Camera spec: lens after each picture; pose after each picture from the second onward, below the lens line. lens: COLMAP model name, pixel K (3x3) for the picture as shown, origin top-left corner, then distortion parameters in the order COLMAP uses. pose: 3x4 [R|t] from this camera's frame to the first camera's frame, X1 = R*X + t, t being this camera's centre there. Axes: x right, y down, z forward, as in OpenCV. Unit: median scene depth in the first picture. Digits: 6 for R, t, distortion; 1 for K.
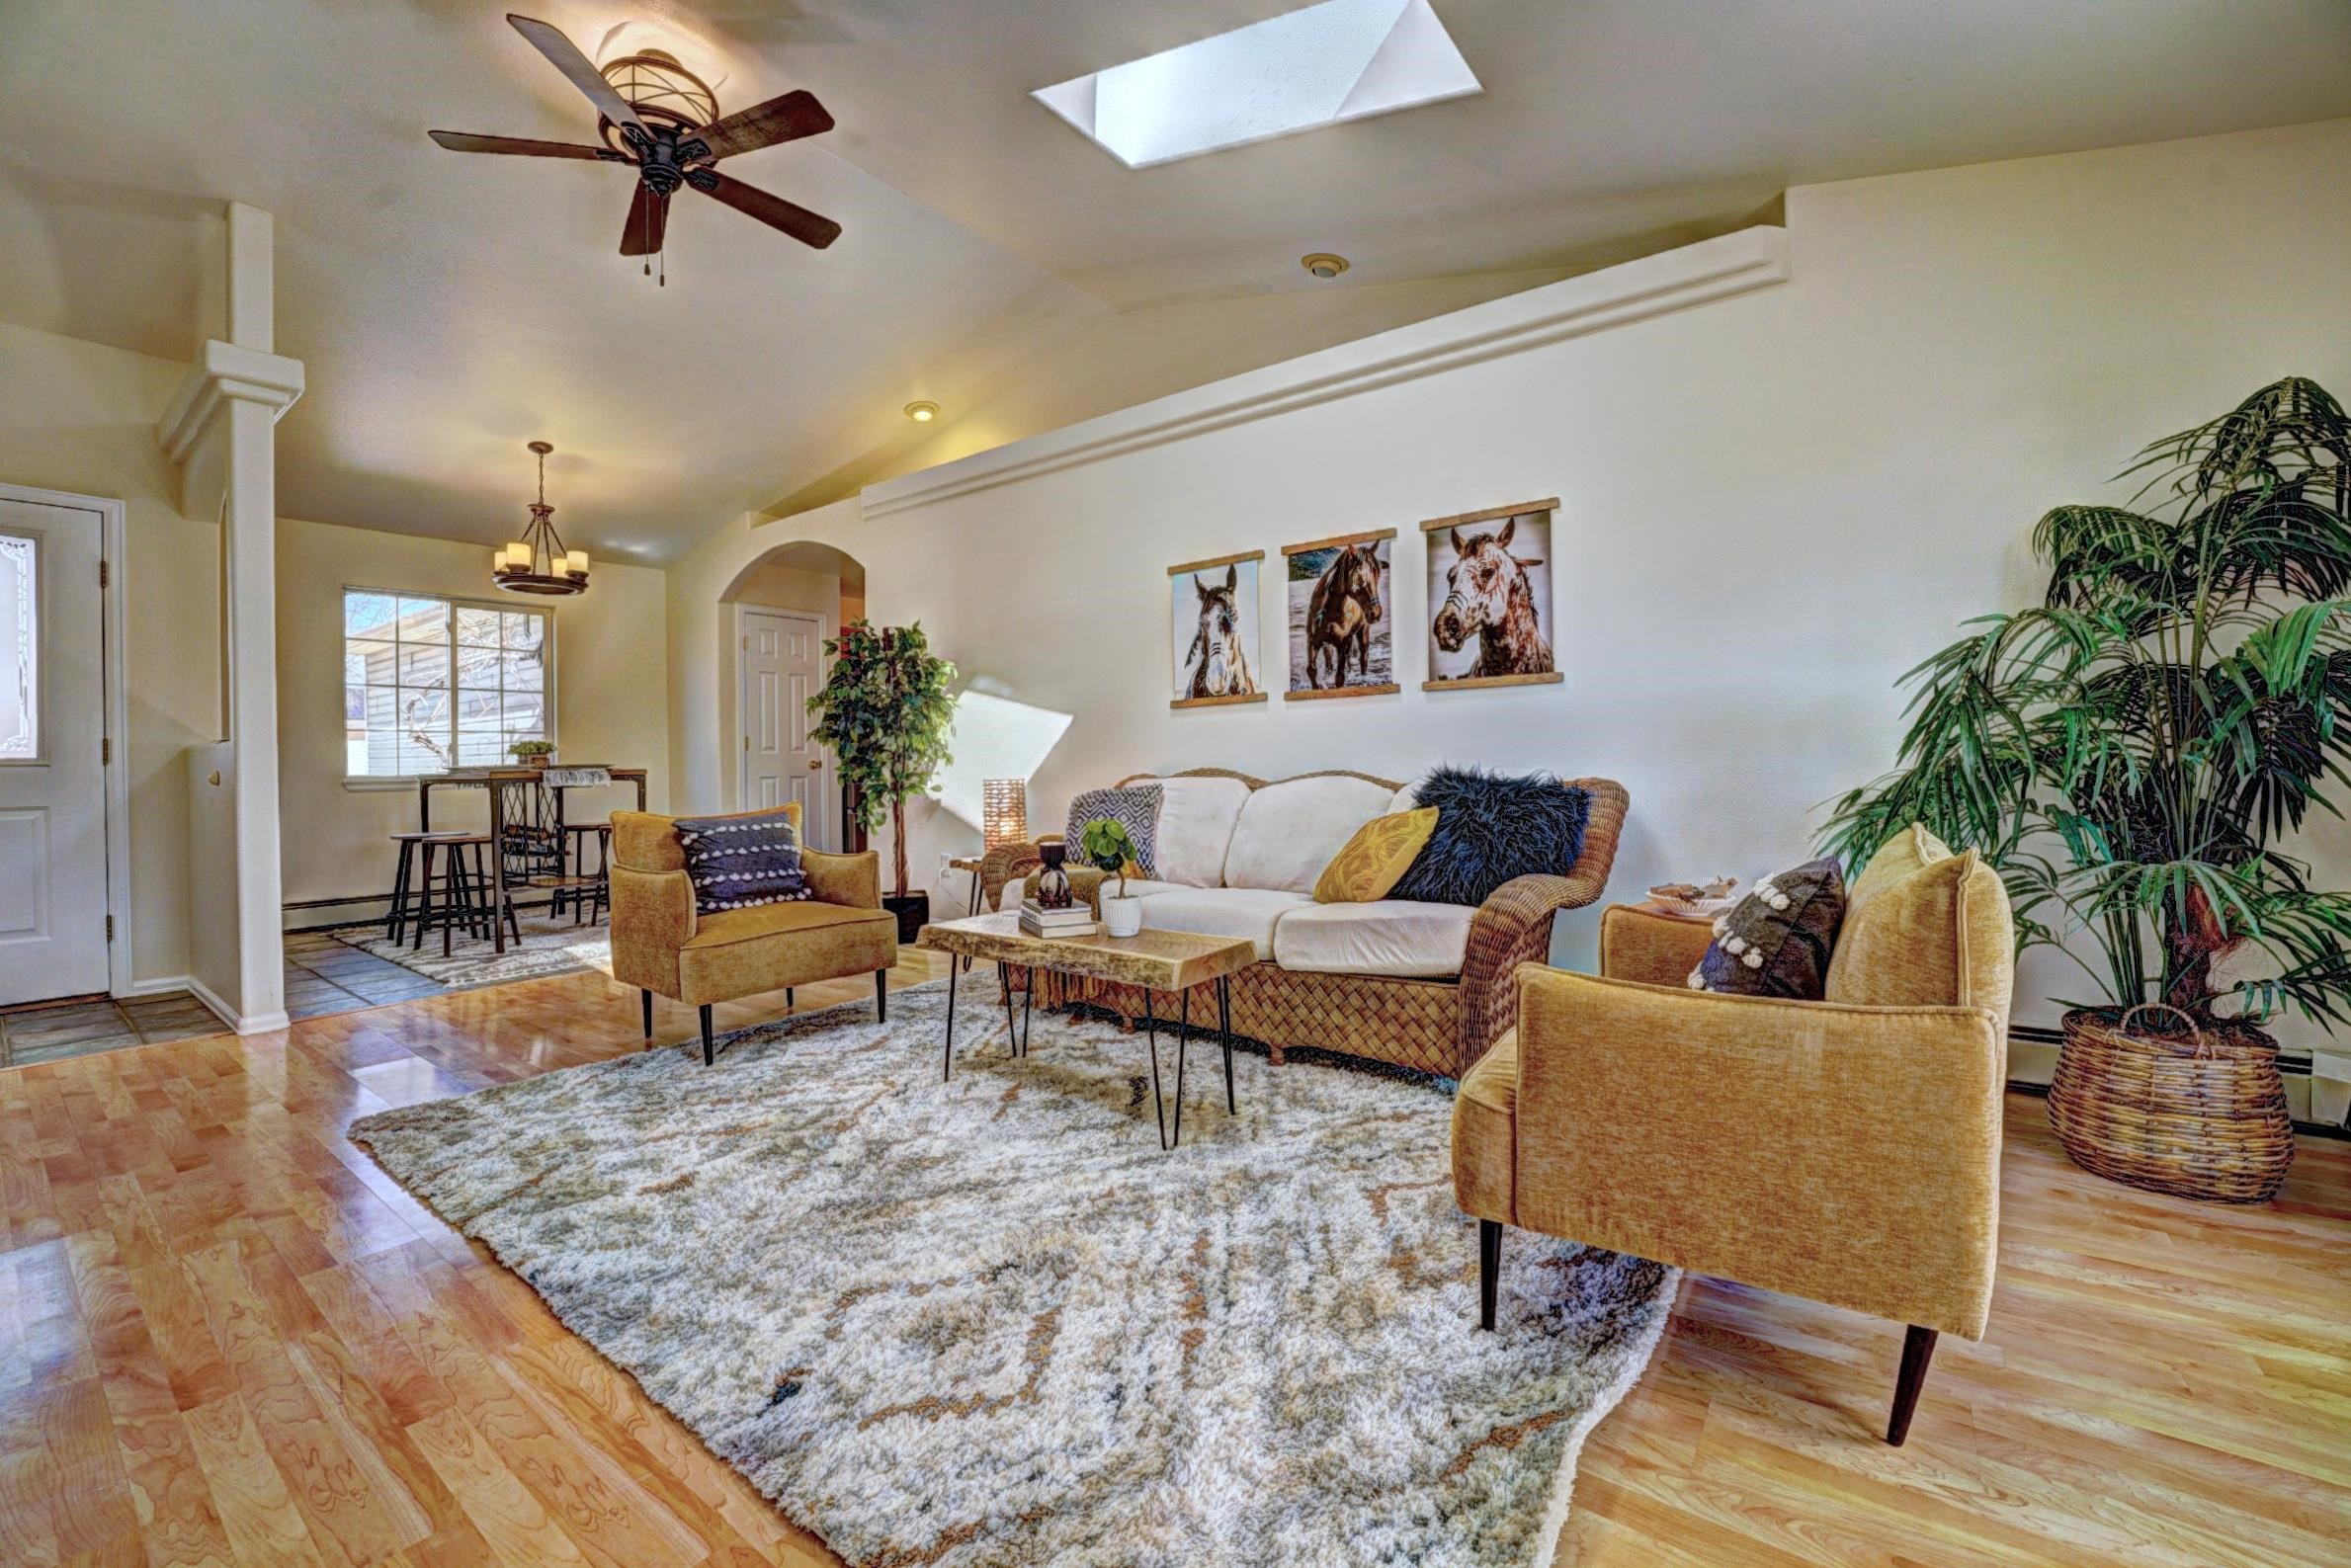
lens RADIAL K [[961.6, 0, 1178.3], [0, 961.6, 765.4], [0, 0, 1]] dist [-0.014992, 0.000085]
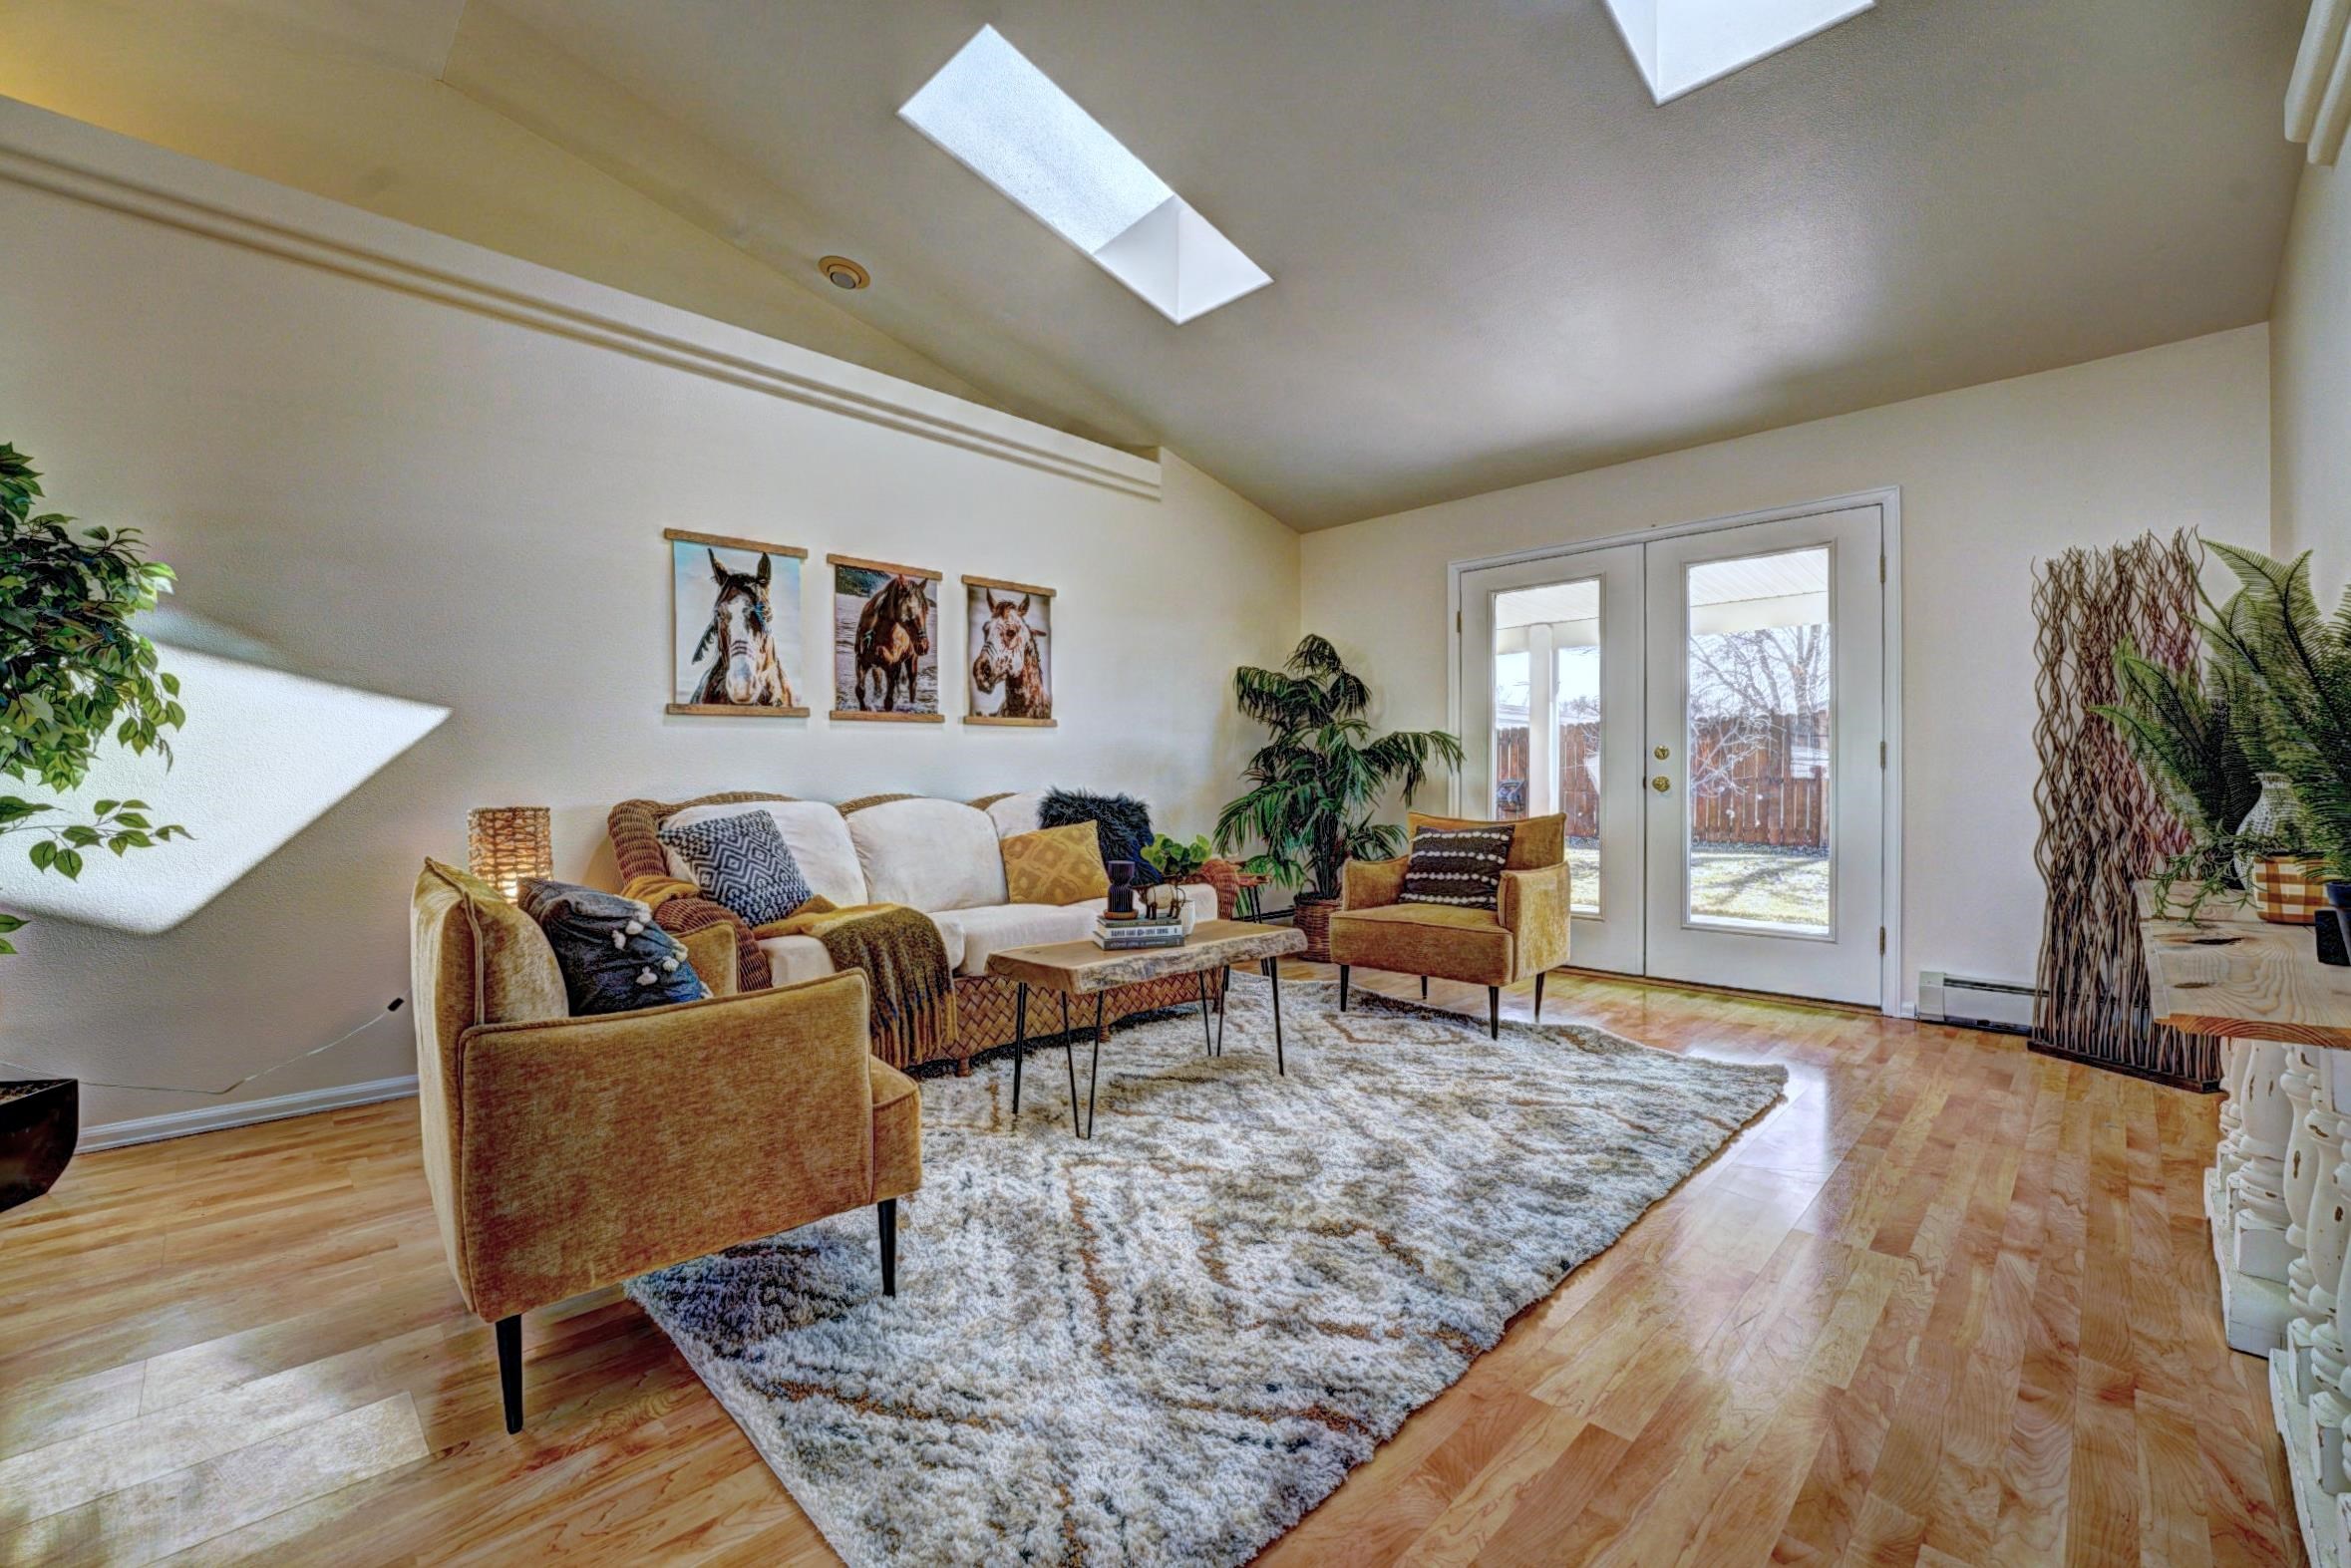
lens RADIAL K [[966.7, 0, 1146.6], [0, 966.7, 792.0], [0, 0, 1]] dist [-0.028710, -0.000046]
pose [[0.152938, 0.004192, 0.988227, -0.826360], [0.004008, 0.999980, -0.004862, 0.009948], [-0.988228, 0.004704, 0.152918, 0.599960]]
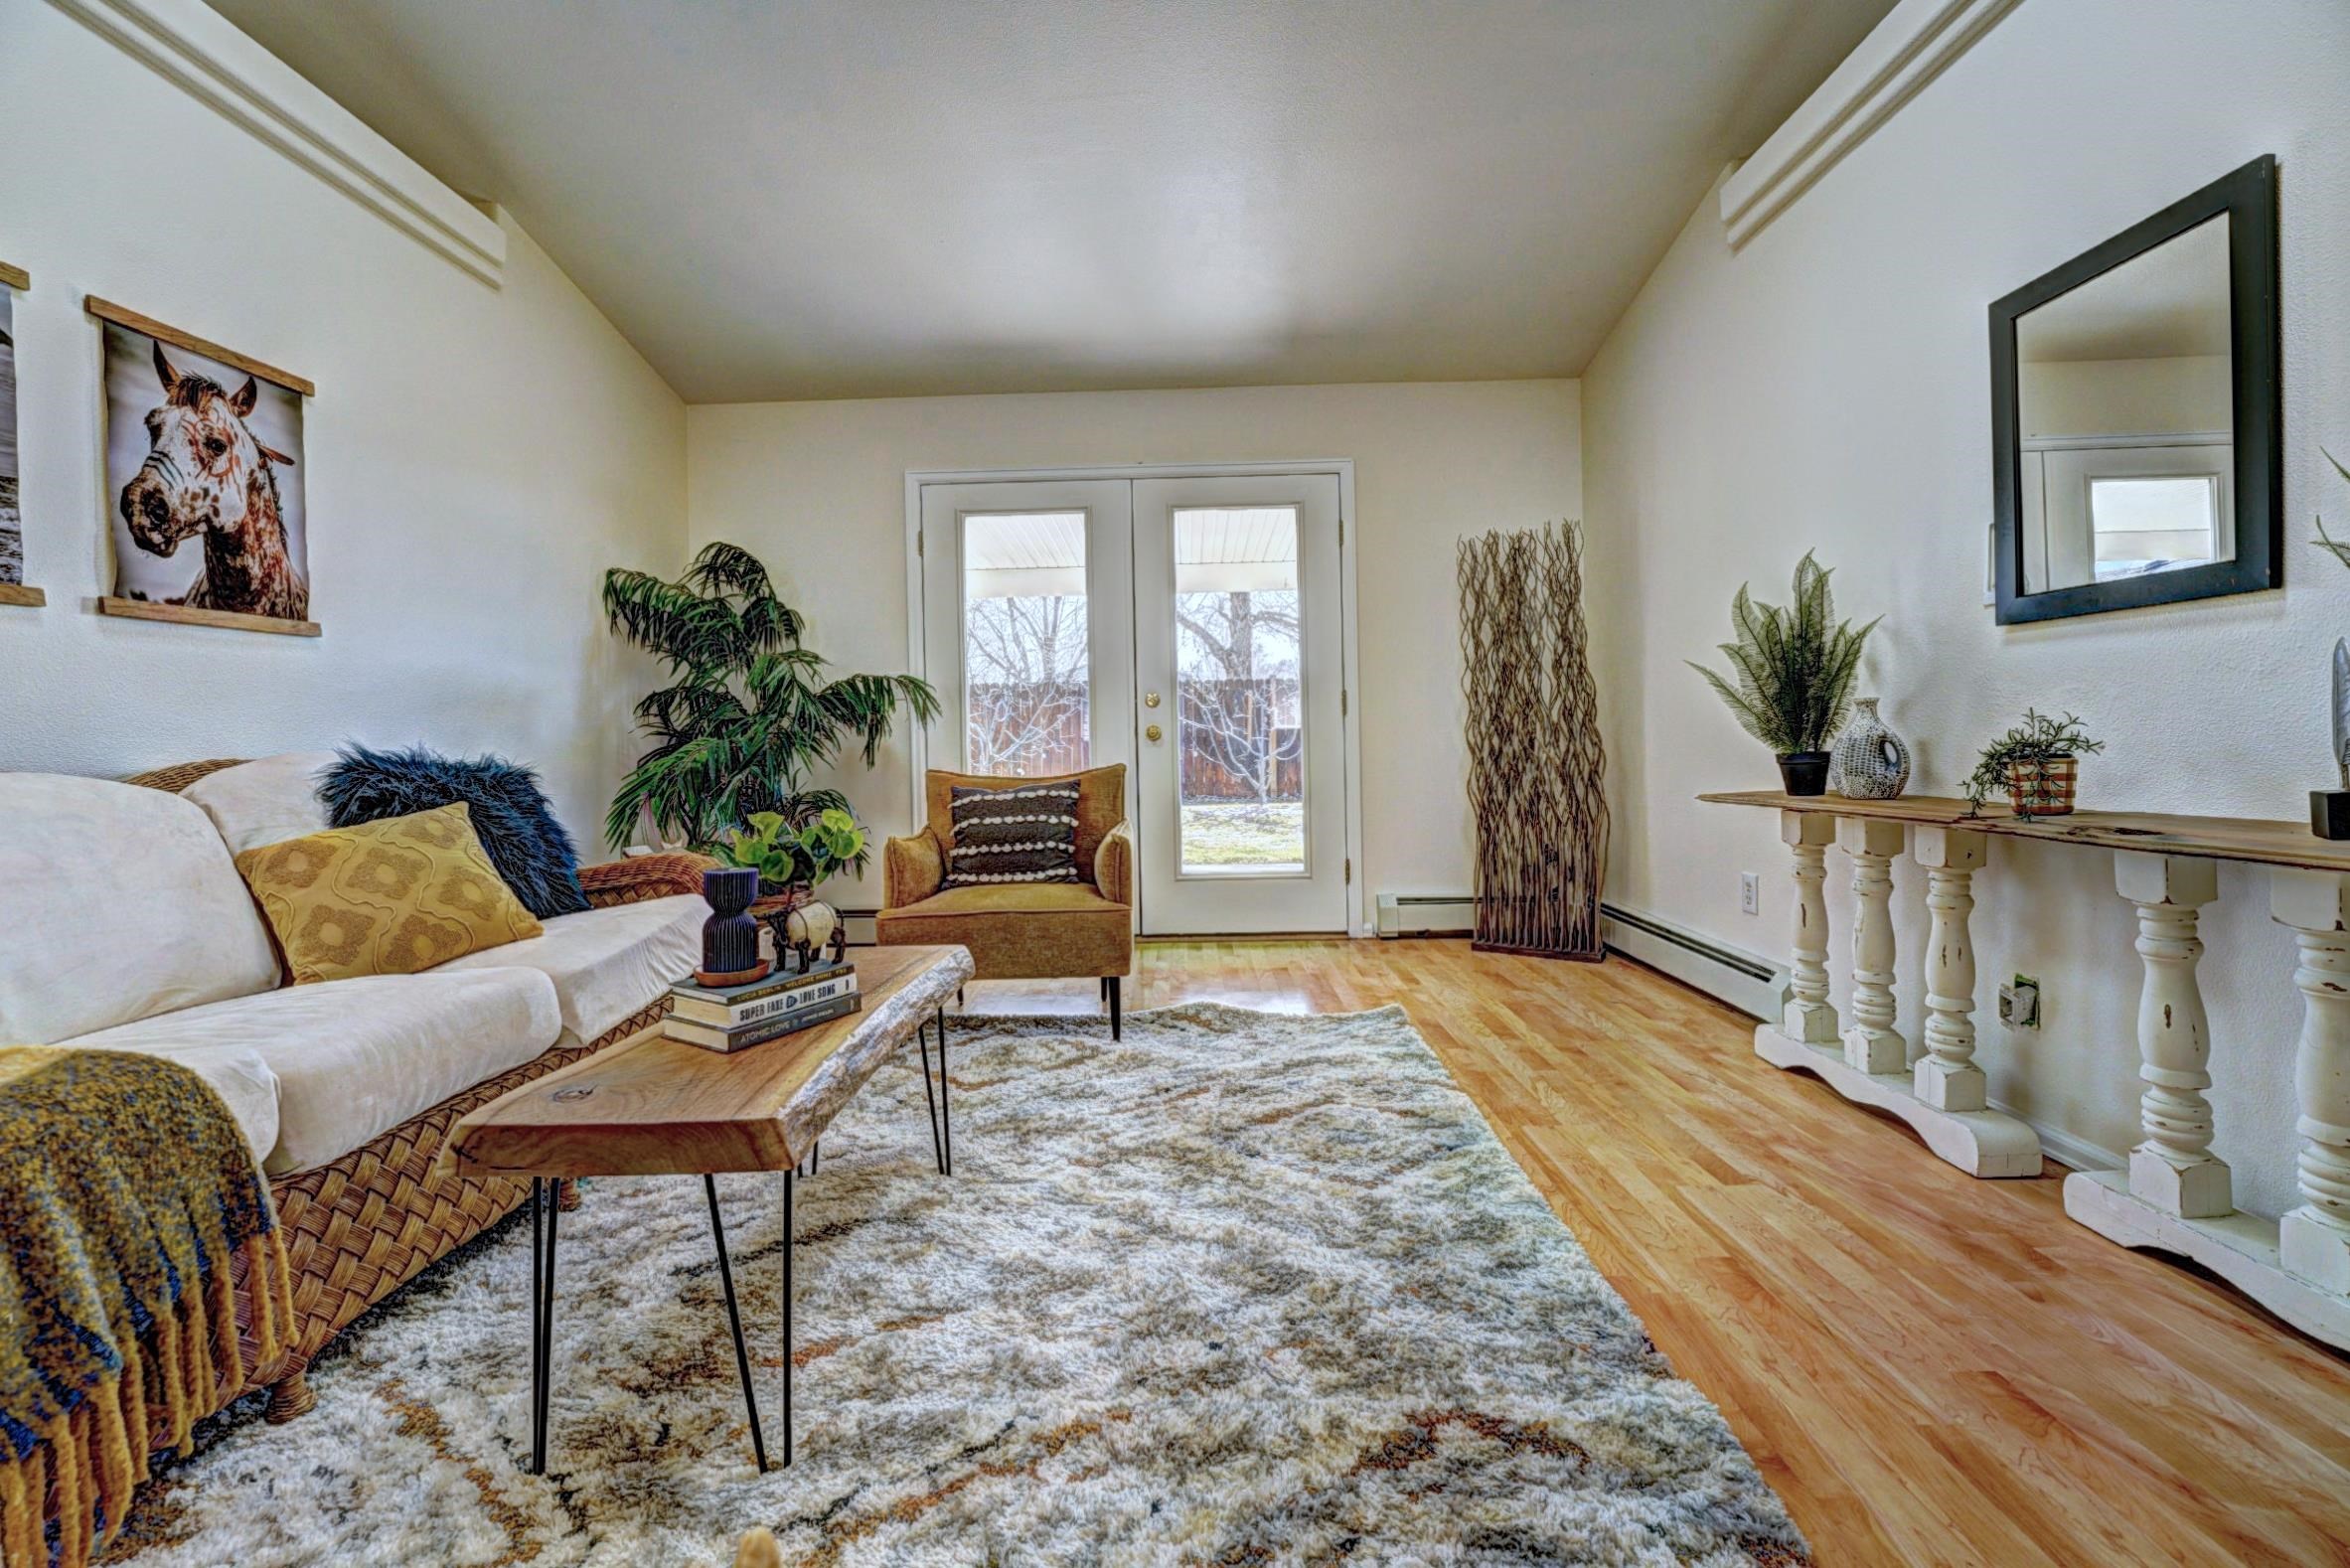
lens RADIAL K [[971.2, 0, 1174.3], [0, 971.2, 754.4], [0, 0, 1]] dist [-0.023372, 0.000791]
pose [[-0.589036, 0.015468, 0.807959, -0.510329], [0.032409, 0.999465, 0.004493, 0.017934], [-0.807457, 0.028832, -0.589222, 0.812442]]
